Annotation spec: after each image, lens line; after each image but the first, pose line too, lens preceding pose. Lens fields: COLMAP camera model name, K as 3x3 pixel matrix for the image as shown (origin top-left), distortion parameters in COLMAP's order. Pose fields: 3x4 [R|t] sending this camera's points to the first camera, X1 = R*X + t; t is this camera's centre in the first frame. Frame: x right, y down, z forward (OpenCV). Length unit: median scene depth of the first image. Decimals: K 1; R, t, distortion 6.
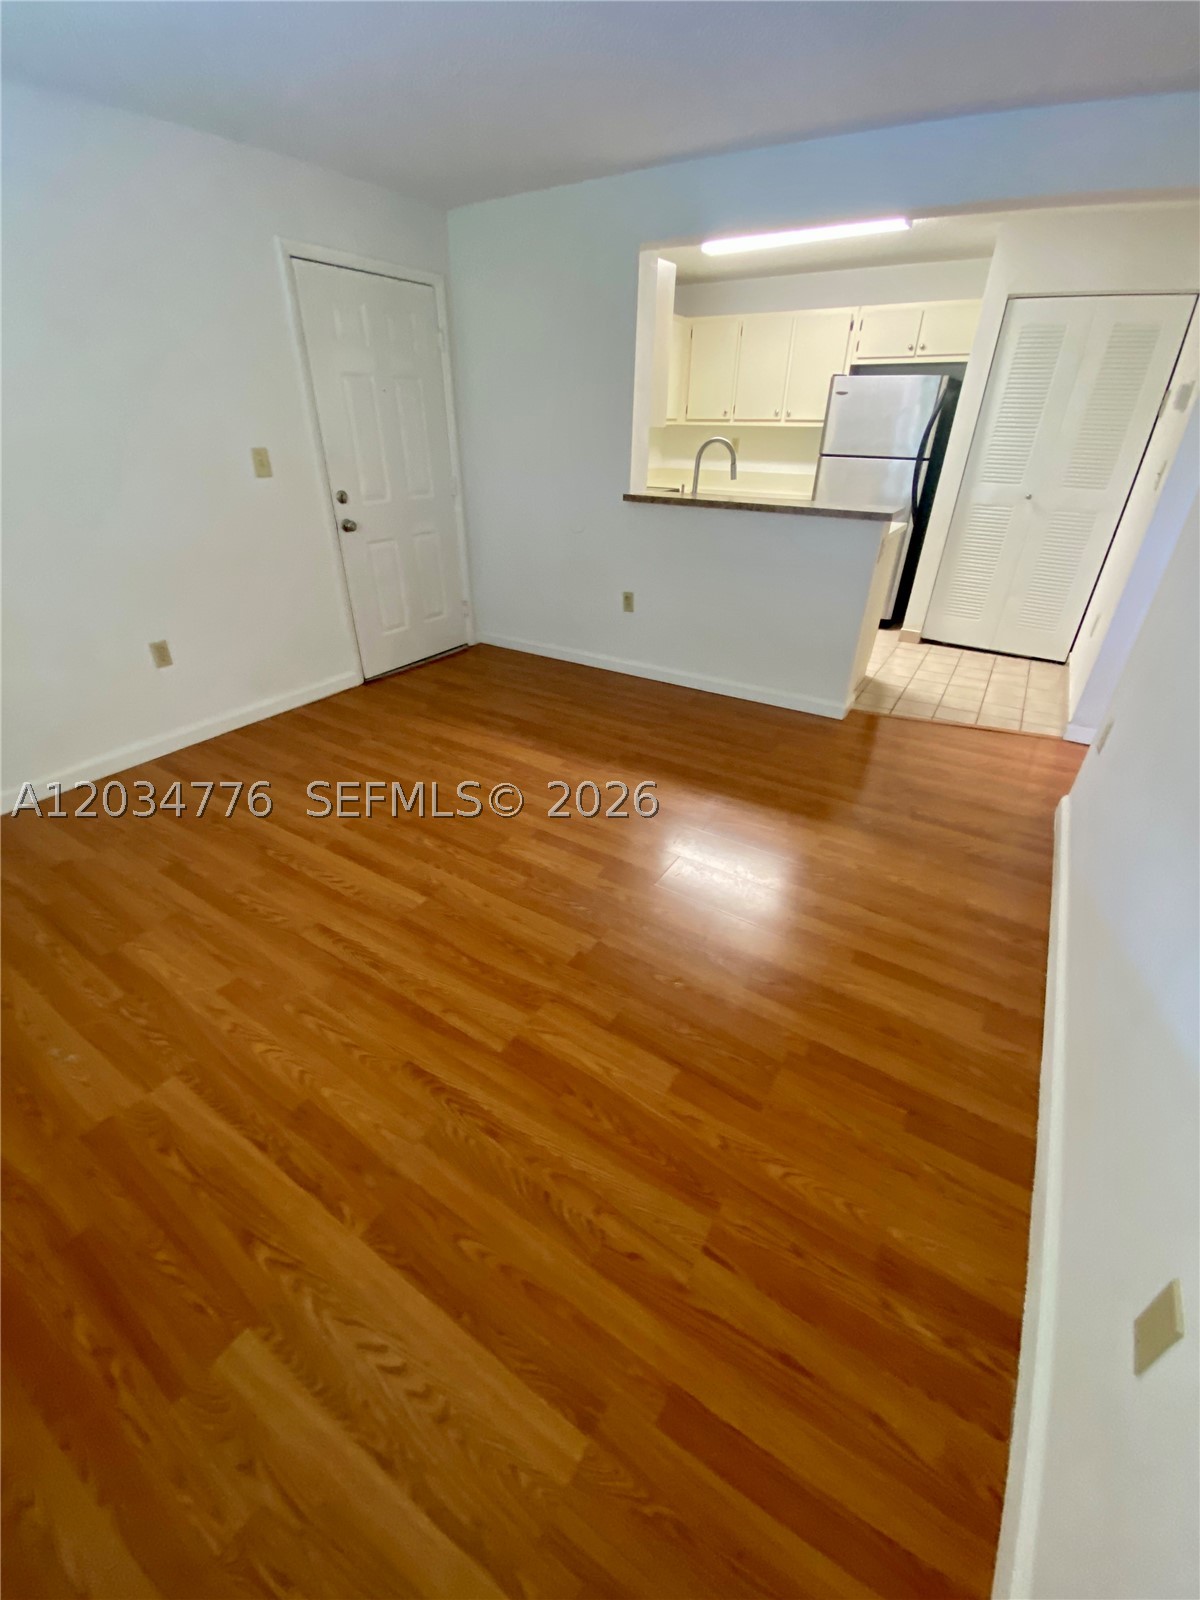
lens RADIAL K [[646.3, 0, 598.6], [0, 646.3, 792.0], [0, 0, 1]] dist [0.012511, -0.016120]
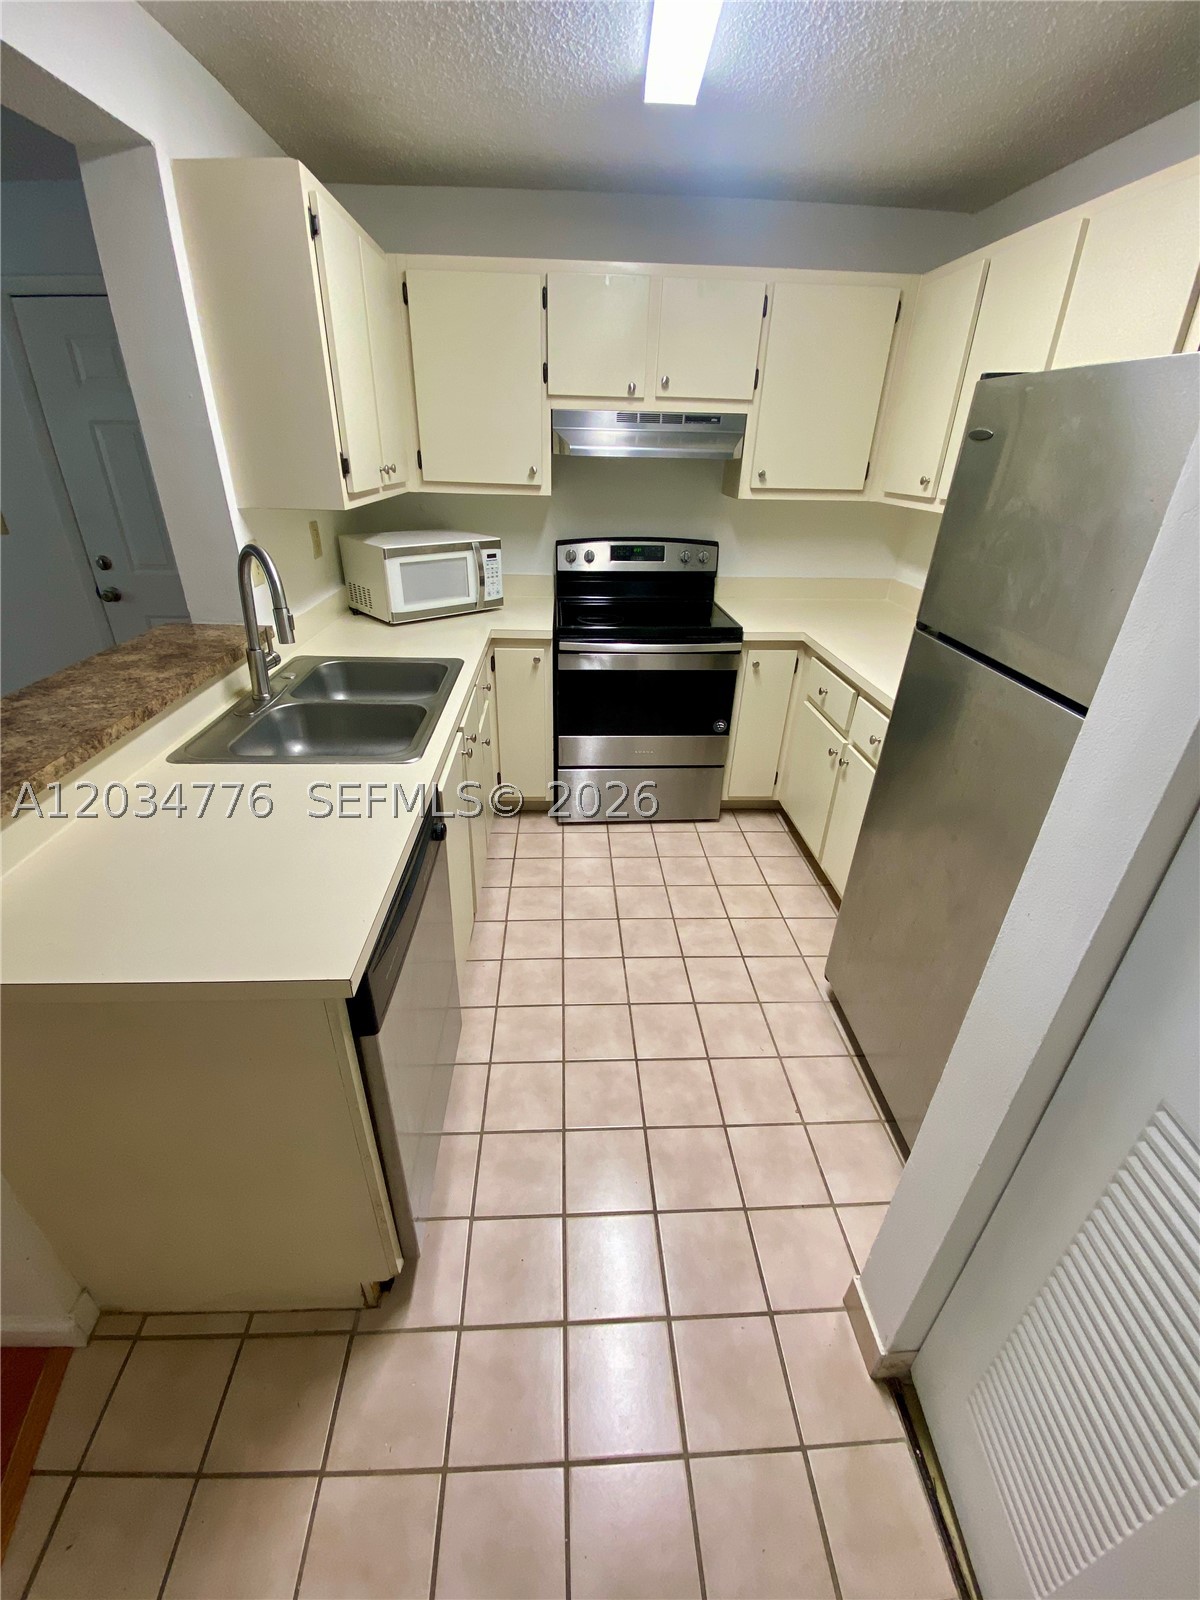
lens RADIAL K [[646.3, 0, 590.4], [0, 646.3, 799.9], [0, 0, 1]] dist [0.012511, -0.016120]
pose [[0.572440, 0.392997, -0.719629, 1.069464], [-0.423475, 0.893243, 0.150950, -0.870231], [0.702126, 0.218335, 0.677752, 1.421361]]
